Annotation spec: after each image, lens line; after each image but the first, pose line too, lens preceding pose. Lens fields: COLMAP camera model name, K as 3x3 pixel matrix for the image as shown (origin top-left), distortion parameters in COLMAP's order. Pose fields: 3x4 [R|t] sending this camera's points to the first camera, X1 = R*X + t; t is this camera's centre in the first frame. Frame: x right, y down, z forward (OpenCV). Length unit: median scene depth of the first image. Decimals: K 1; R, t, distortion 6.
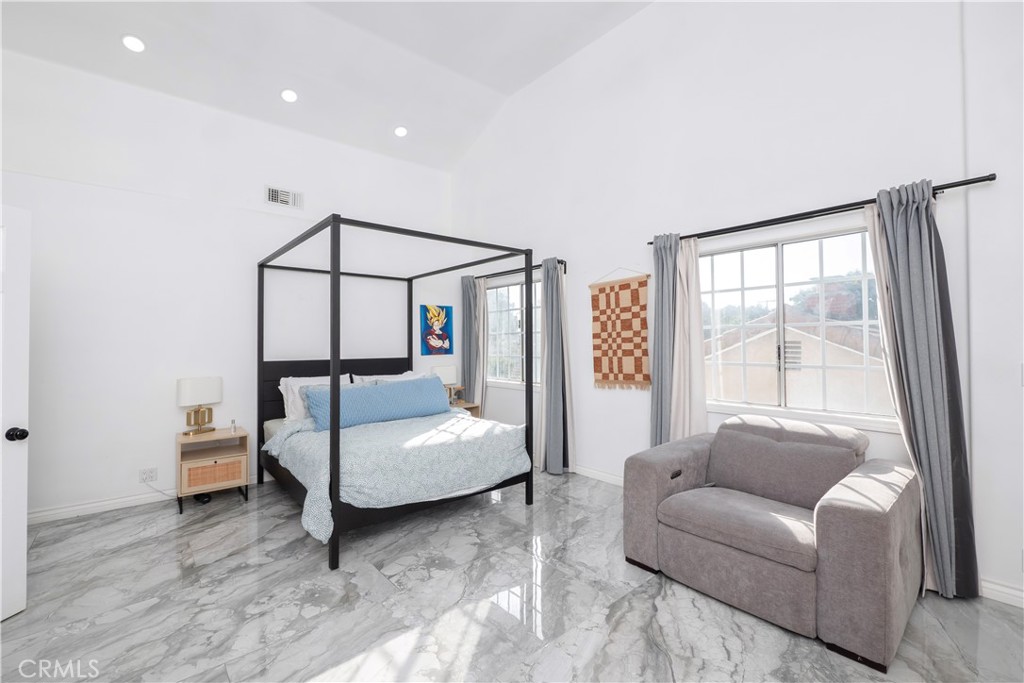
lens RADIAL K [[437.7, 0, 505.3], [0, 437.7, 338.5], [0, 0, 1]] dist [-0.002414, -0.000160]
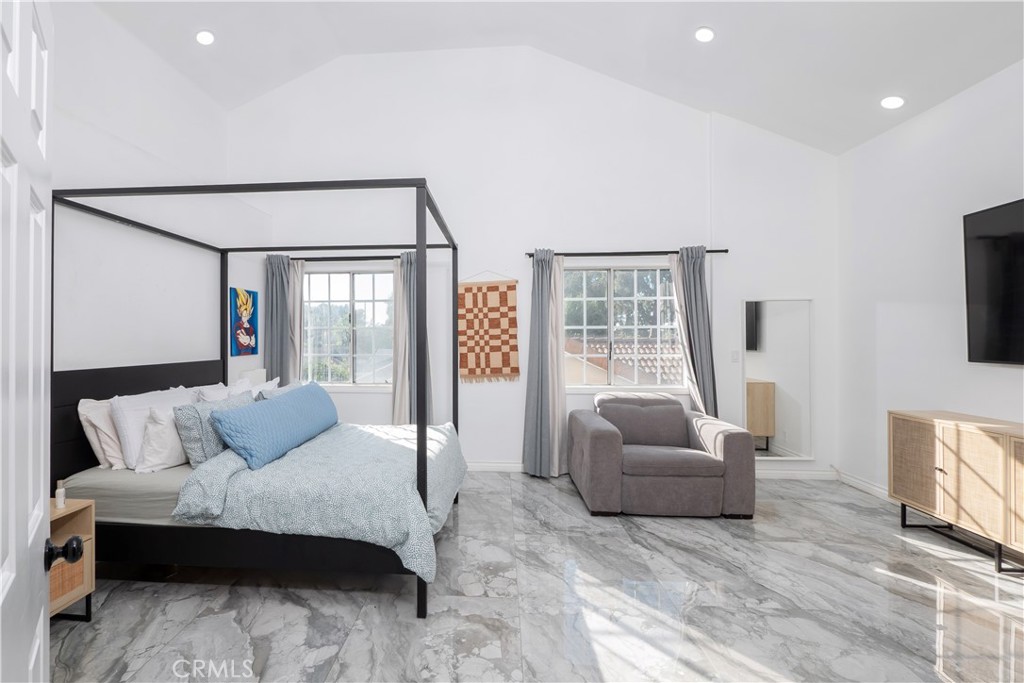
lens RADIAL K [[470.3, 0, 477.5], [0, 470.3, 340.3], [0, 0, 1]] dist [-0.002138, -0.000181]
pose [[0.695233, 0.001366, 0.718783, -0.614934], [-0.007099, 0.999962, 0.004966, 0.005887], [-0.718749, -0.008555, 0.695217, 0.210155]]
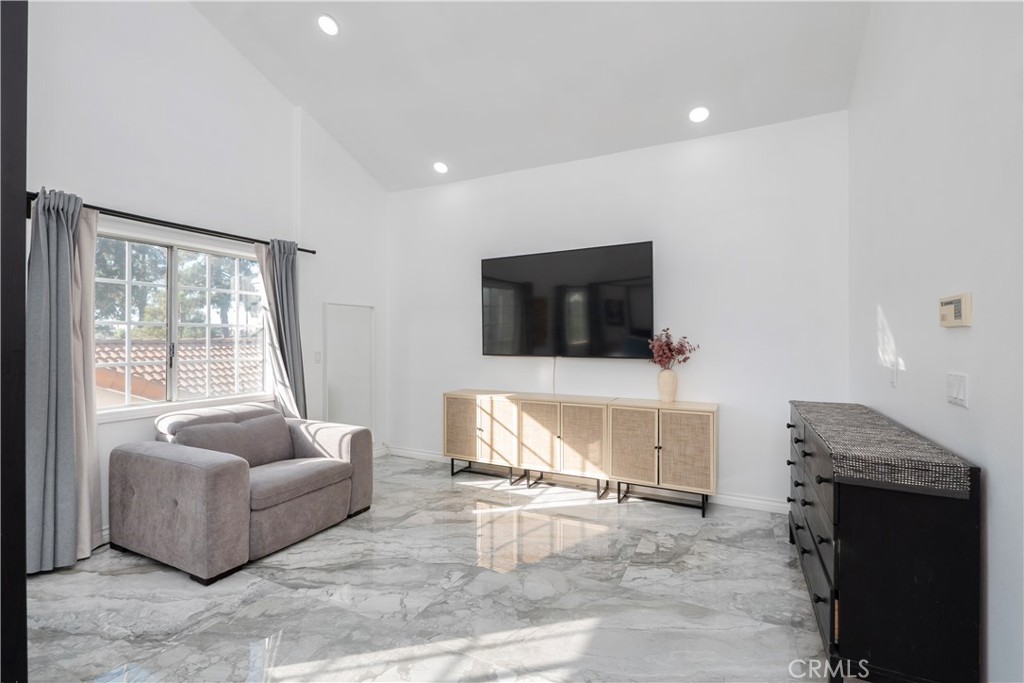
lens RADIAL K [[426.7, 0, 522.4], [0, 426.7, 338.7], [0, 0, 1]] dist [-0.000450, -0.000077]
pose [[-0.392166, 0.006860, 0.919869, -0.526906], [-0.006534, 0.999926, -0.010242, 0.008274], [-0.919871, -0.010027, -0.392092, 0.511571]]
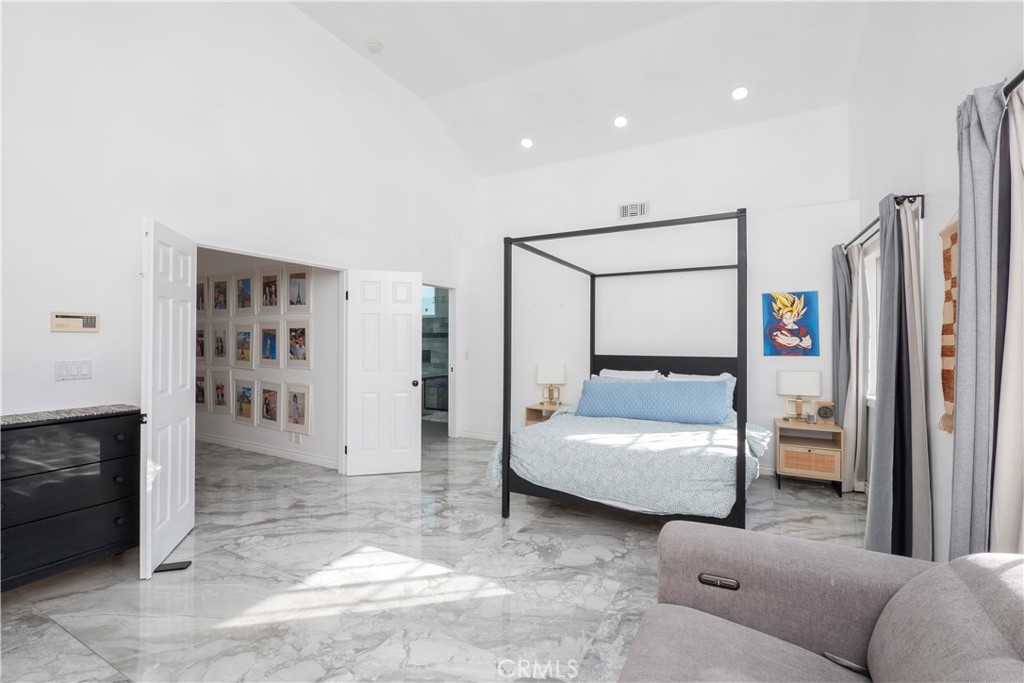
lens RADIAL K [[449.4, 0, 534.1], [0, 449.4, 338.3], [0, 0, 1]] dist [-0.000443, 0.000083]
pose [[0.377220, 0.002864, -0.926119, 0.550368], [0.005333, 0.999972, 0.005264, -0.000818], [0.926108, -0.006925, 0.377194, 0.379963]]
